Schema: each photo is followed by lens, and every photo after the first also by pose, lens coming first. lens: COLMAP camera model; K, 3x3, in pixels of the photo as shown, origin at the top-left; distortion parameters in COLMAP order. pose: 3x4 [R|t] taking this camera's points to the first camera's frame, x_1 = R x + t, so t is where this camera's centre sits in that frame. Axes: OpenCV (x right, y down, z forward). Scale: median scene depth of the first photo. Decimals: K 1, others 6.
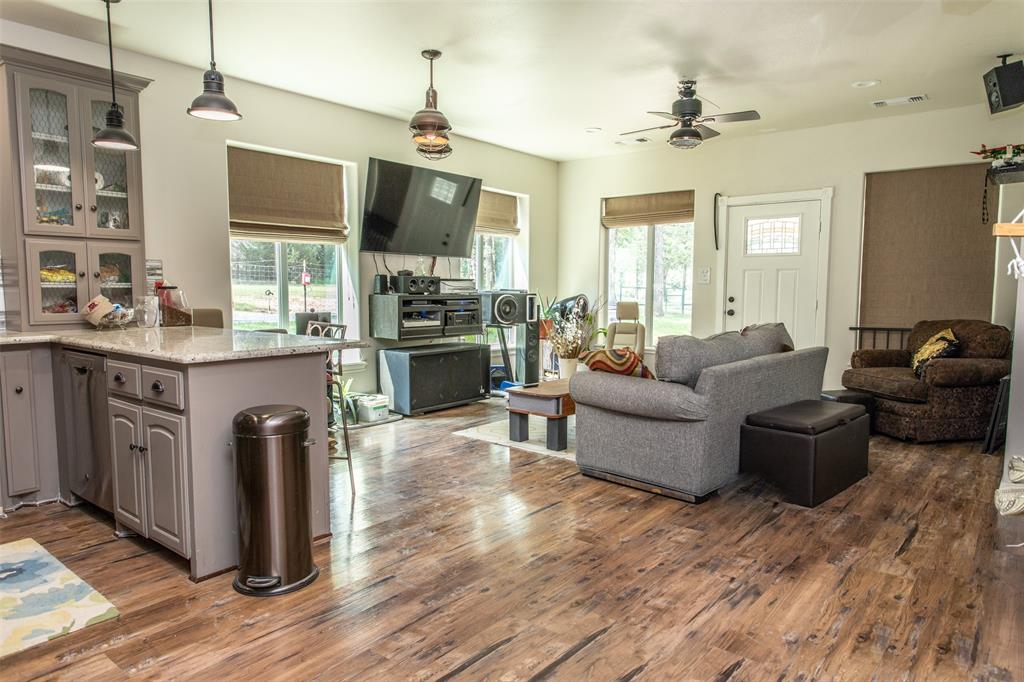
lens RADIAL K [[671.7, 0, 512.0], [0, 671.7, 341.0], [0, 0, 1]] dist [0.037274, -0.000559]
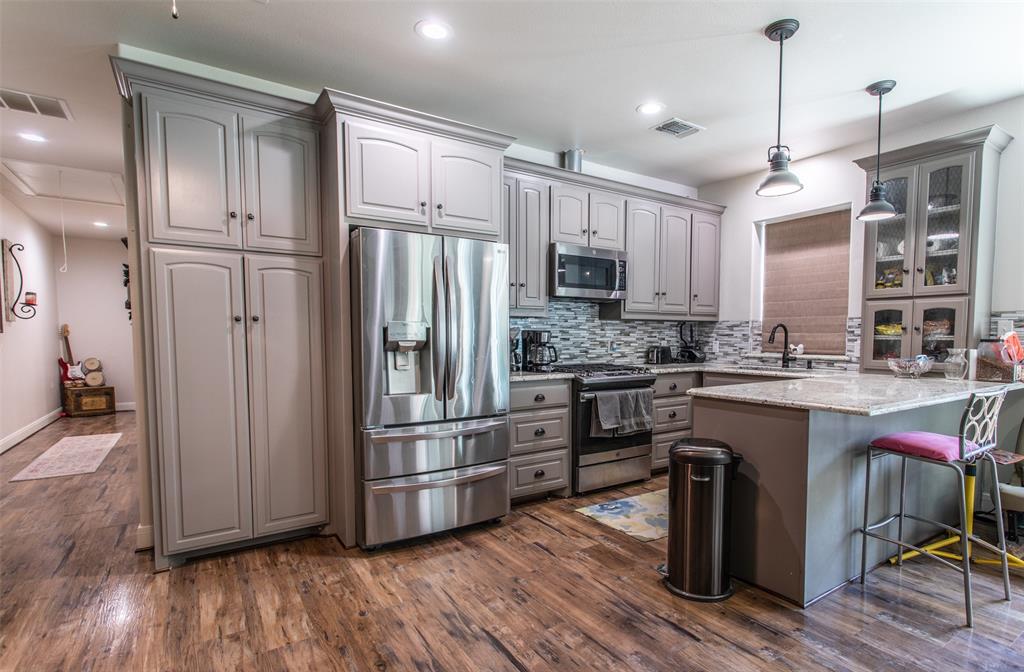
lens RADIAL K [[498.9, 0, 512.0], [0, 498.9, 336.0], [0, 0, 1]] dist [-0.000020, 0.000015]
pose [[-0.311190, -0.003140, -0.950342, 0.393505], [-0.080180, 0.996516, 0.022962, -0.051087], [0.946959, 0.083344, -0.310358, 0.639044]]
